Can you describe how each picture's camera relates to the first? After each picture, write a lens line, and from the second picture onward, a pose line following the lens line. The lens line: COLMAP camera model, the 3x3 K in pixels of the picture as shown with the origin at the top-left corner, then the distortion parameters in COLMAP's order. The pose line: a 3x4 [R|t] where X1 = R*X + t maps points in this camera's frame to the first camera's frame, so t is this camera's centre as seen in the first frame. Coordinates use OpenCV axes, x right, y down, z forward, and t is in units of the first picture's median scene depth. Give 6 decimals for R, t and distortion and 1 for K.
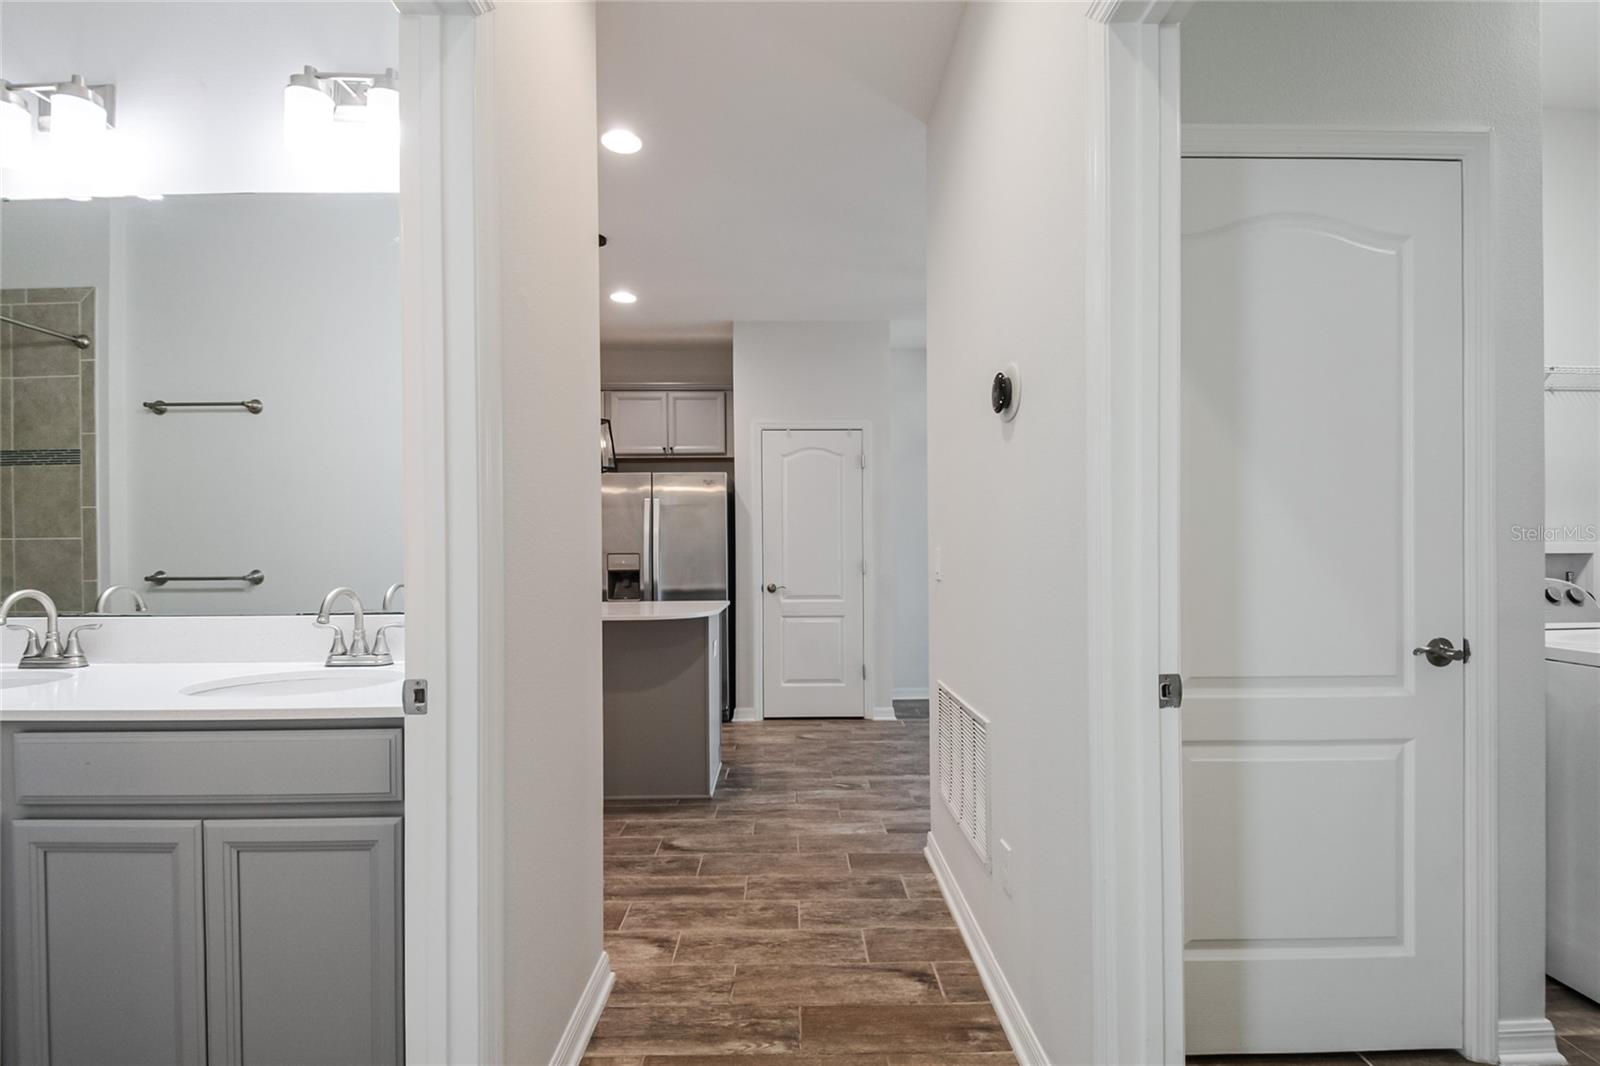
lens RADIAL K [[699.9, 0, 814.6], [0, 699.9, 568.5], [0, 0, 1]] dist [-0.001051, -0.000107]
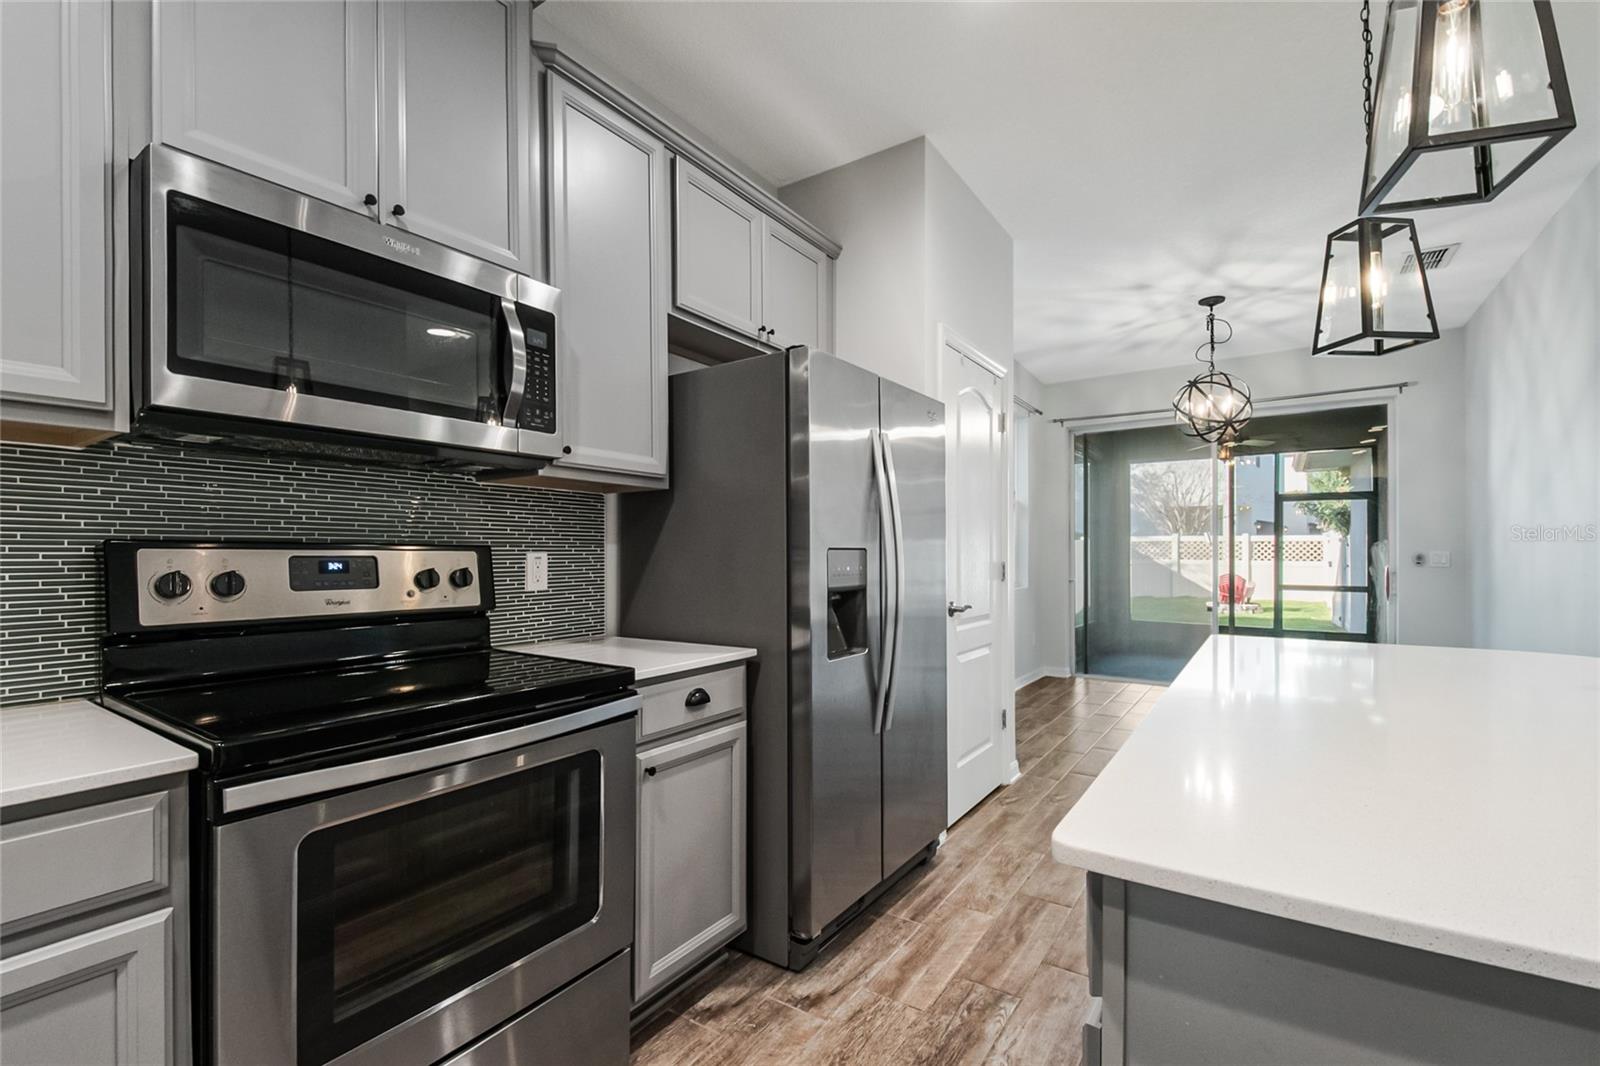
lens RADIAL K [[685.0, 0, 803.8], [0, 685.0, 558.0], [0, 0, 1]] dist [0.014343, -0.015371]
pose [[0.581977, 0.000083, 0.813205, -0.994429], [0.012048, 0.999889, -0.008724, -0.018998], [-0.813116, 0.014874, 0.581912, 1.228799]]
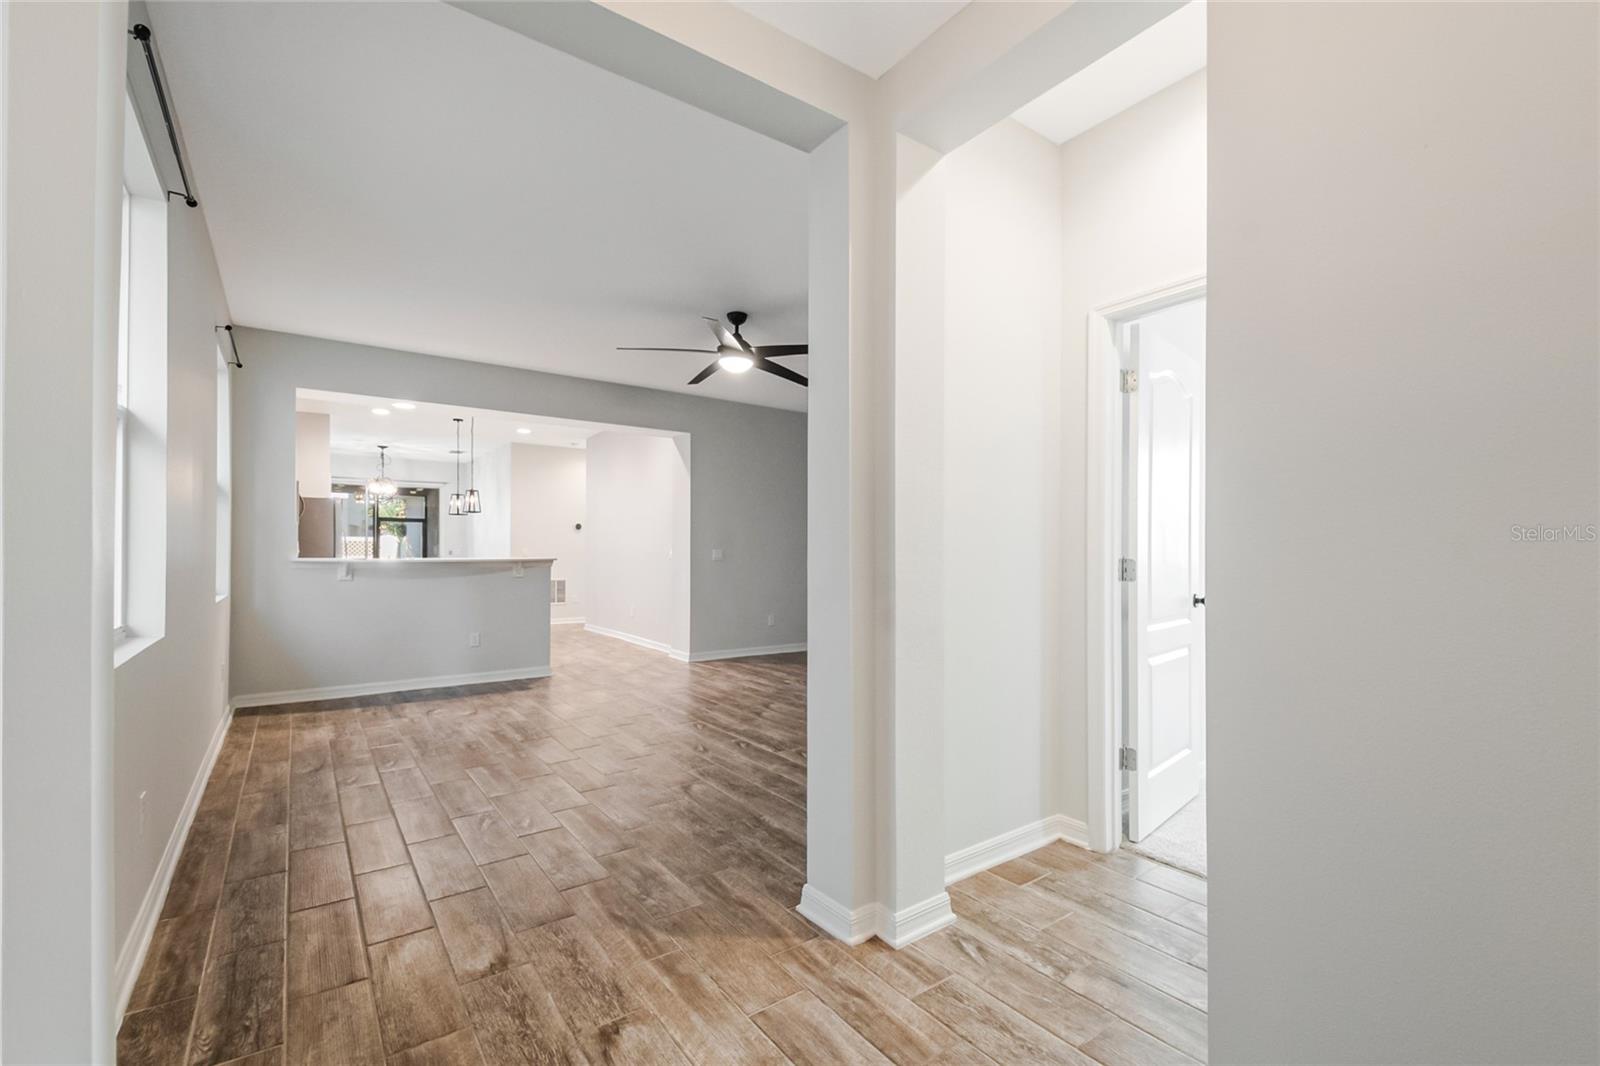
lens RADIAL K [[703.4, 0, 805.1], [0, 703.4, 542.7], [0, 0, 1]] dist [0.041244, -0.018494]
pose [[-0.566988, 0.013504, 0.823615, -3.636074], [0.013878, 0.999880, -0.006840, -0.011611], [-0.823609, 0.007552, -0.567108, 1.660945]]
